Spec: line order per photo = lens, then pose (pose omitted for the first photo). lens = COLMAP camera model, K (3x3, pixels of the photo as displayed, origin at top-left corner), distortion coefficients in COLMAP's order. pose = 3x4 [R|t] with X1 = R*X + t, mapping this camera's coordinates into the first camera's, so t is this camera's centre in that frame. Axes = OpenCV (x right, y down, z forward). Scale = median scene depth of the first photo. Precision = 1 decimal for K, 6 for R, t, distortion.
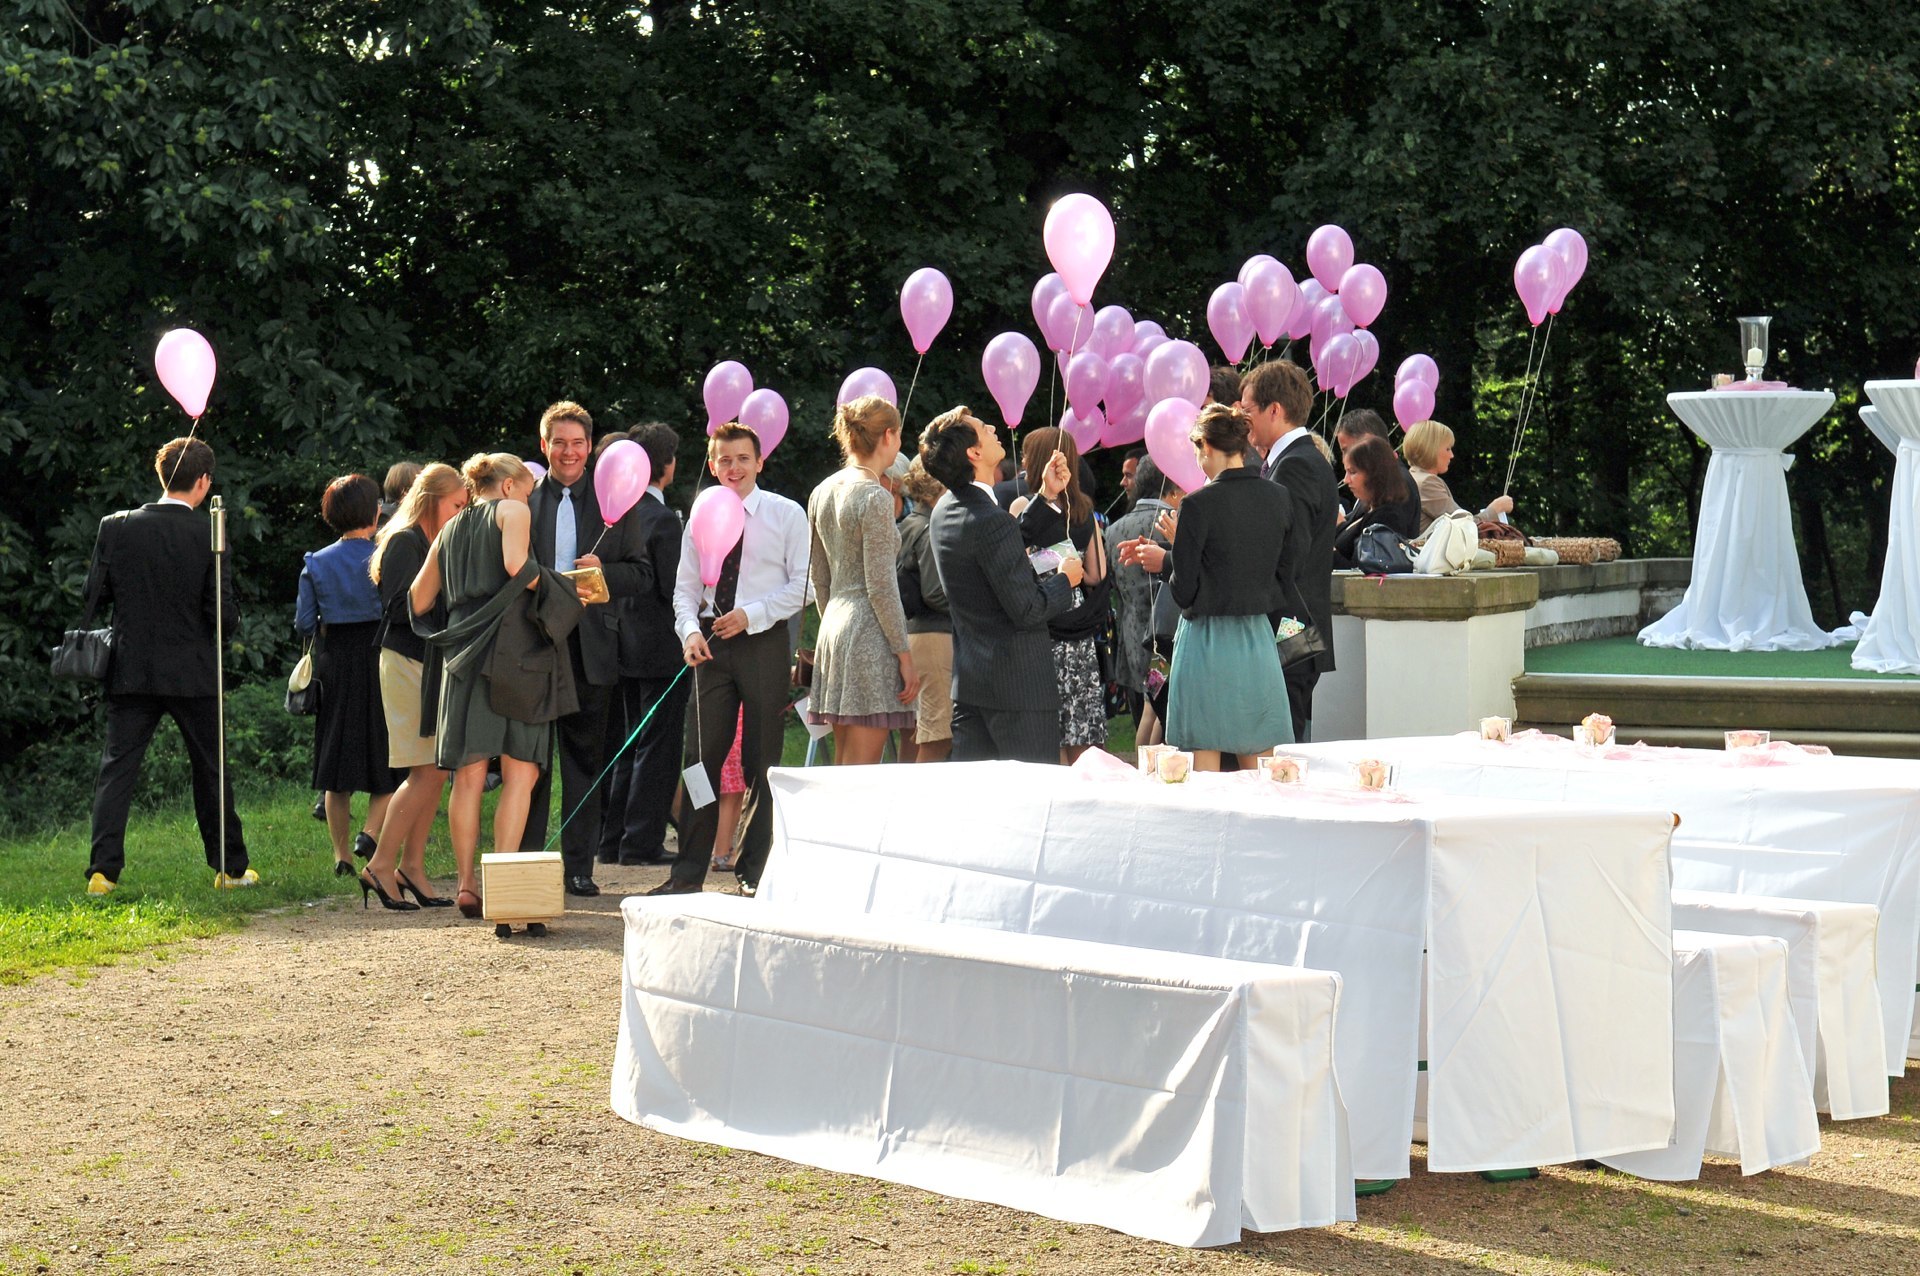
lens RADIAL K [[3653.5, 0, 960.0], [0, 3653.5, 638.0], [0, 0, 1]] dist [0.452644, -3.892992]
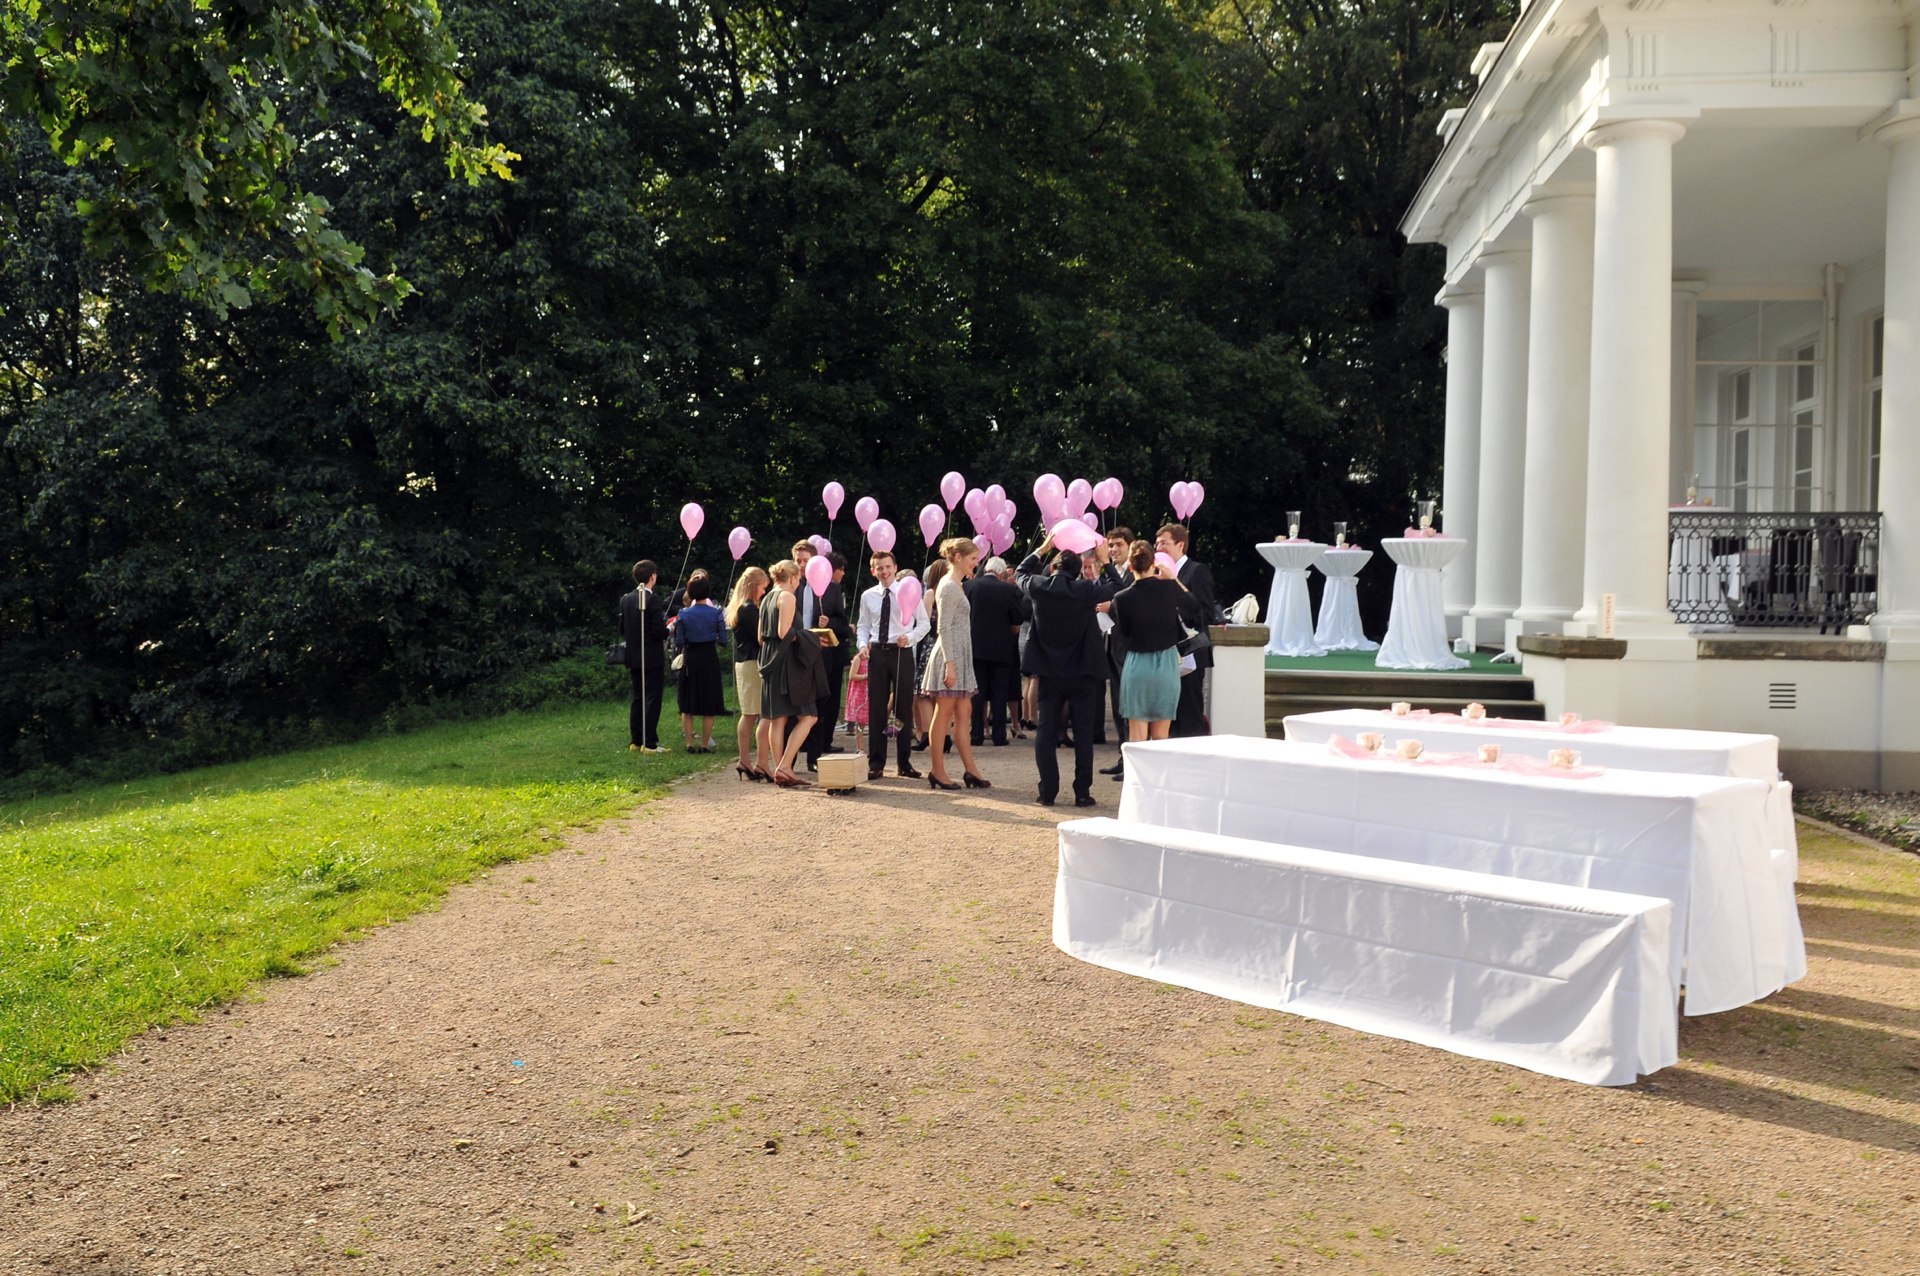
lens RADIAL K [[1405.7, 0, 960.0], [0, 1405.7, 638.0], [0, 0, 1]] dist [-0.002515, -0.003151]
pose [[0.994769, 0.004782, 0.102038, -0.098138], [-0.004650, 0.999988, -0.001526, -0.006189], [-0.102044, 0.001043, 0.994779, 0.174014]]
